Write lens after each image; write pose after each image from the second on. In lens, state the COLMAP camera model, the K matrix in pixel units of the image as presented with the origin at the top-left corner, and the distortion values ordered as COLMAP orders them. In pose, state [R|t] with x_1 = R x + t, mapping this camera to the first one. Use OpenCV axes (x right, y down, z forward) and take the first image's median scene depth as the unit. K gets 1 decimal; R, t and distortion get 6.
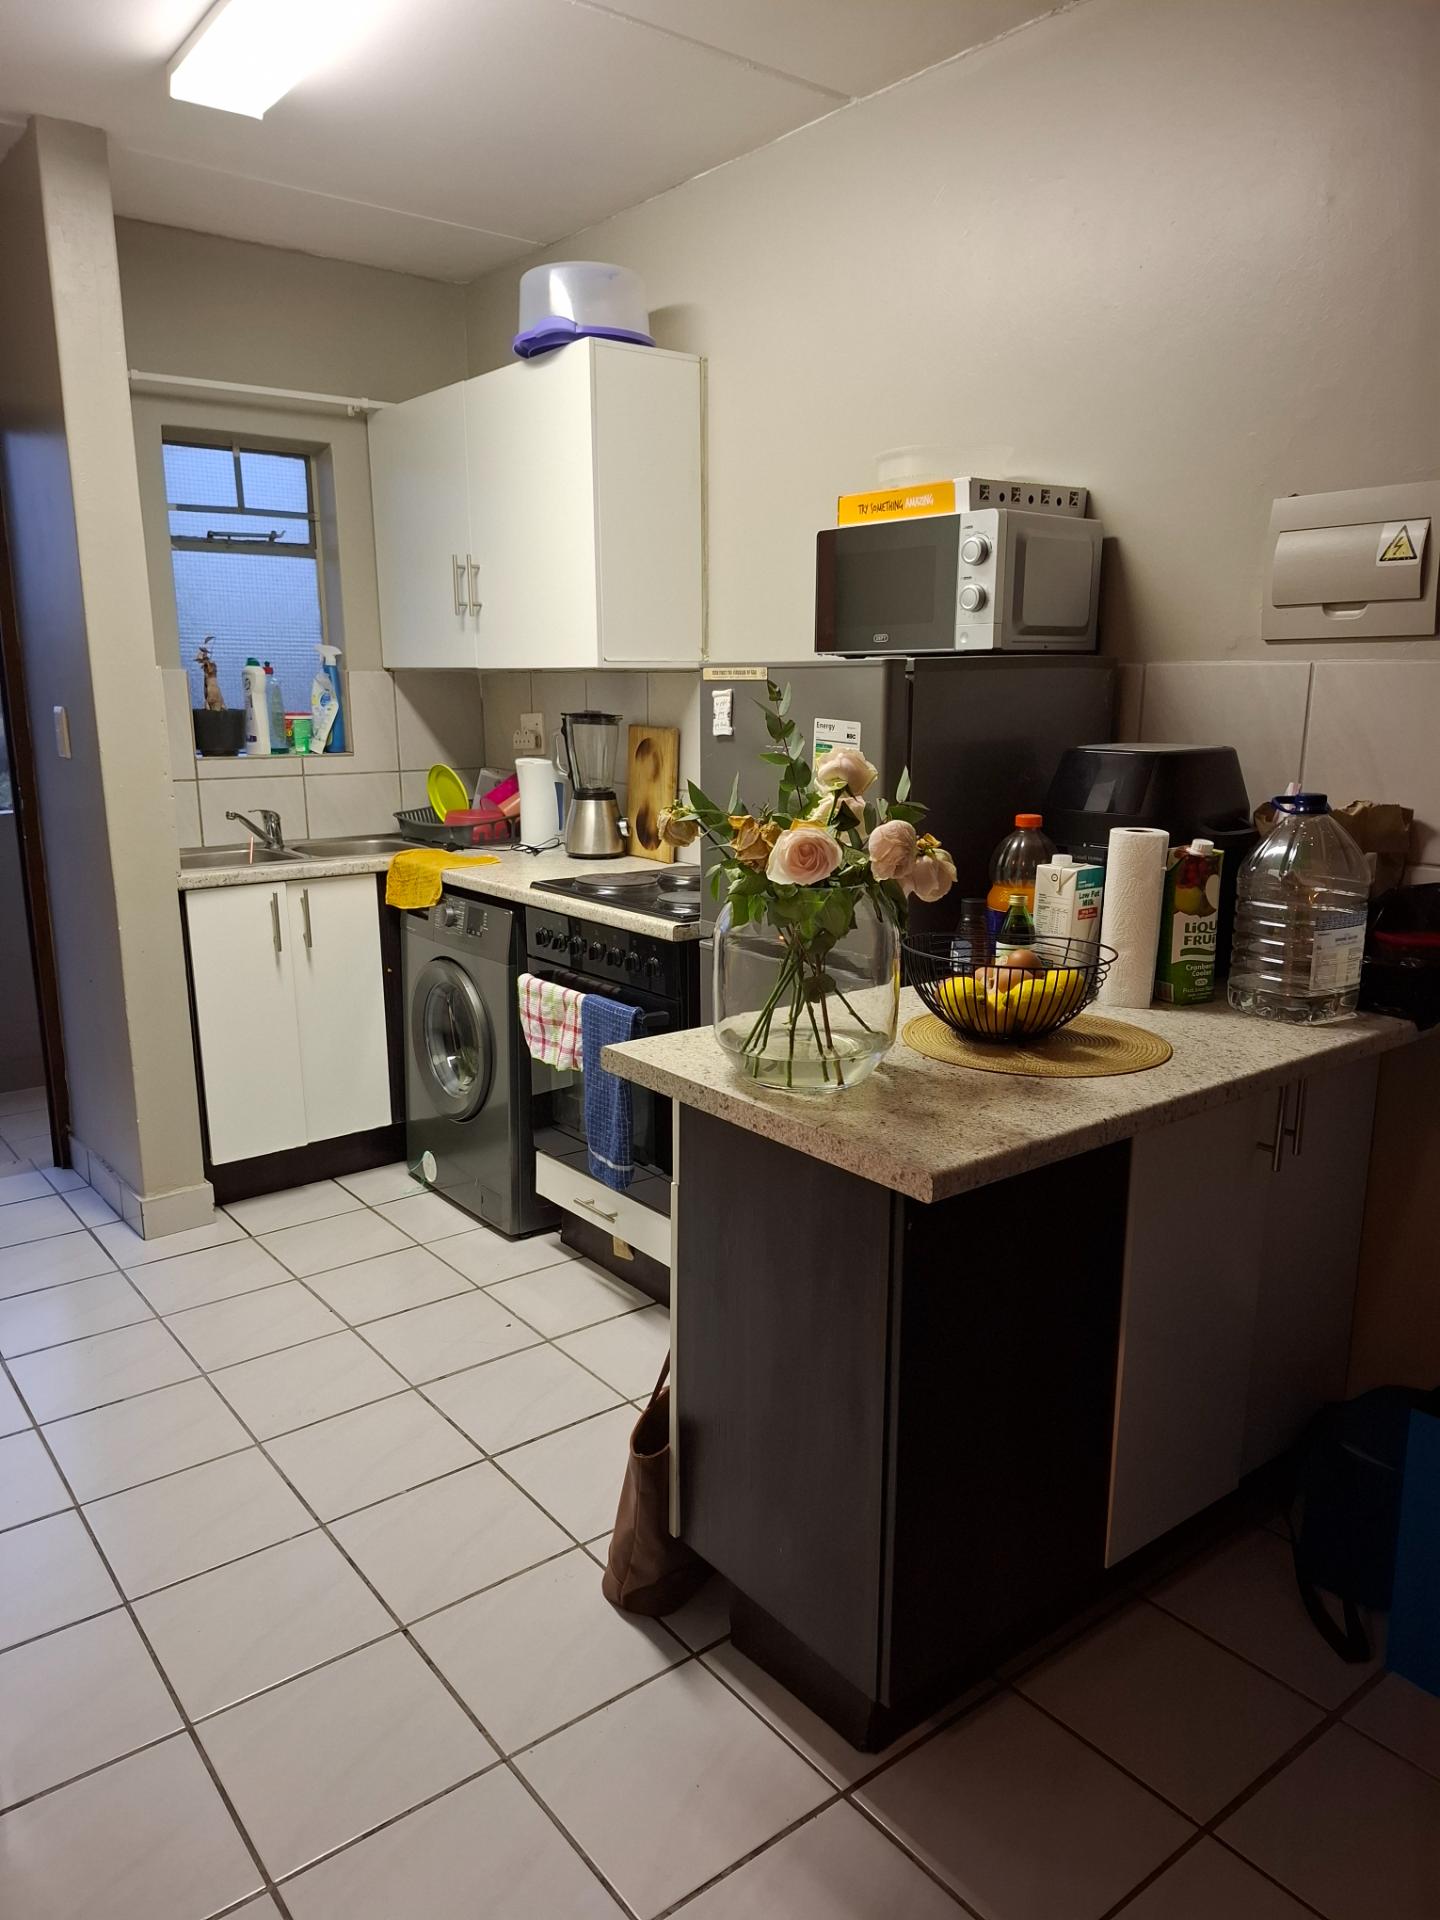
lens RADIAL K [[1319.8, 0, 711.5], [0, 1319.8, 977.1], [0, 0, 1]] dist [0.132338, -0.199045]
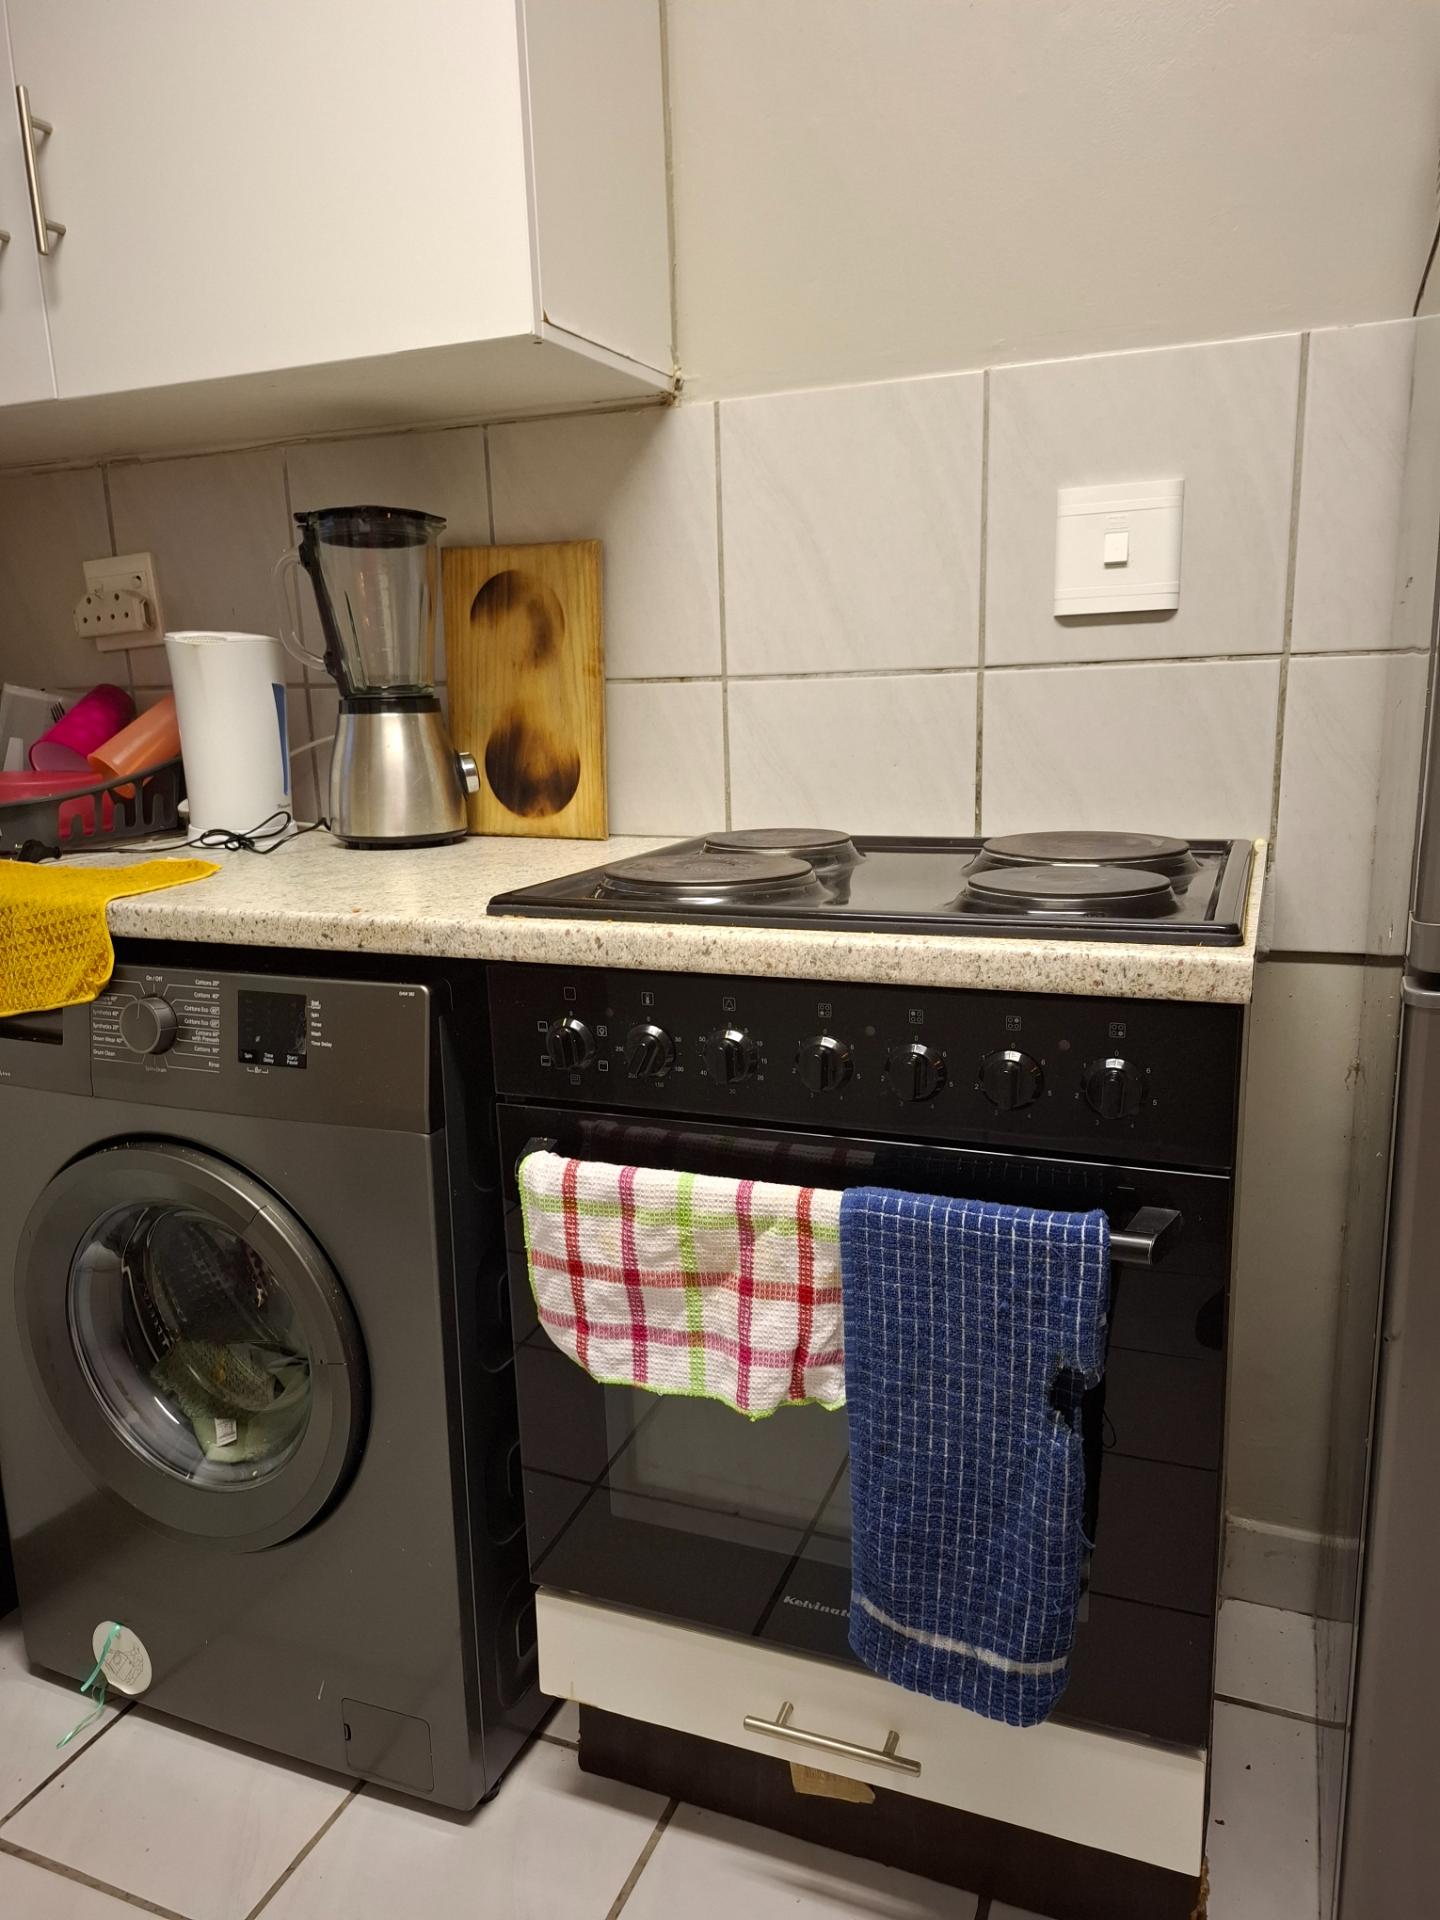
lens RADIAL K [[1331.4, 0, 719.5], [0, 1331.4, 990.8], [0, 0, 1]] dist [0.091671, -0.095904]
pose [[0.868814, -0.139565, 0.475061, -0.223483], [0.137695, 0.989709, 0.038937, -0.045162], [-0.475607, 0.031584, 0.879091, 0.559477]]
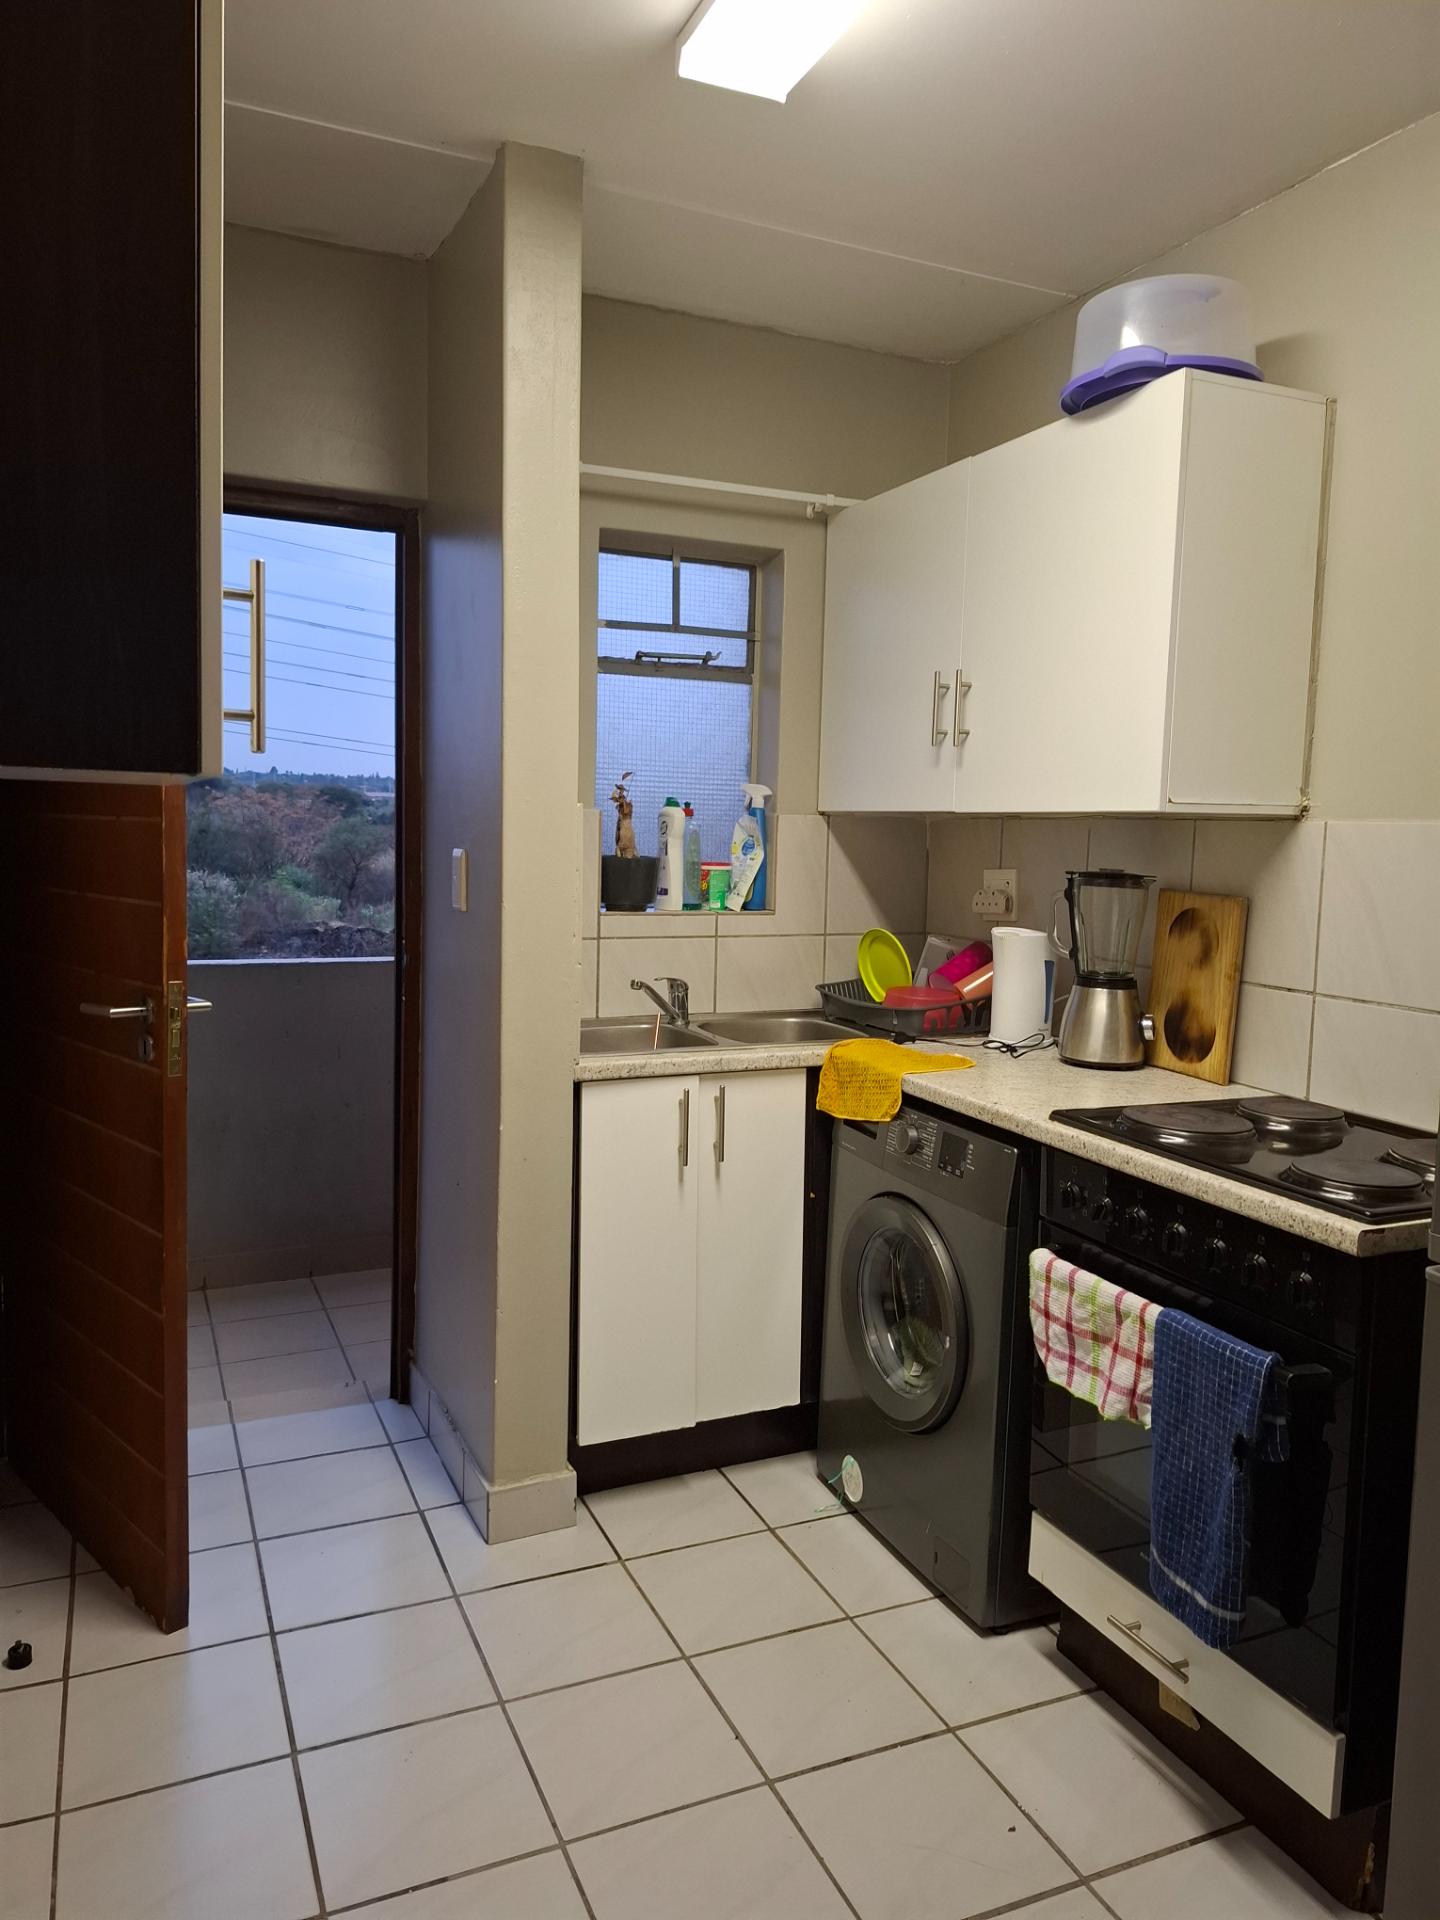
lens RADIAL K [[1322.1, 0, 704.8], [0, 1322.1, 949.5], [0, 0, 1]] dist [0.148400, -0.239280]
pose [[0.969101, 0.047693, -0.242008, -0.126770], [-0.078583, 0.989703, -0.119634, -0.049678], [0.233810, 0.134955, 0.962871, 0.237129]]
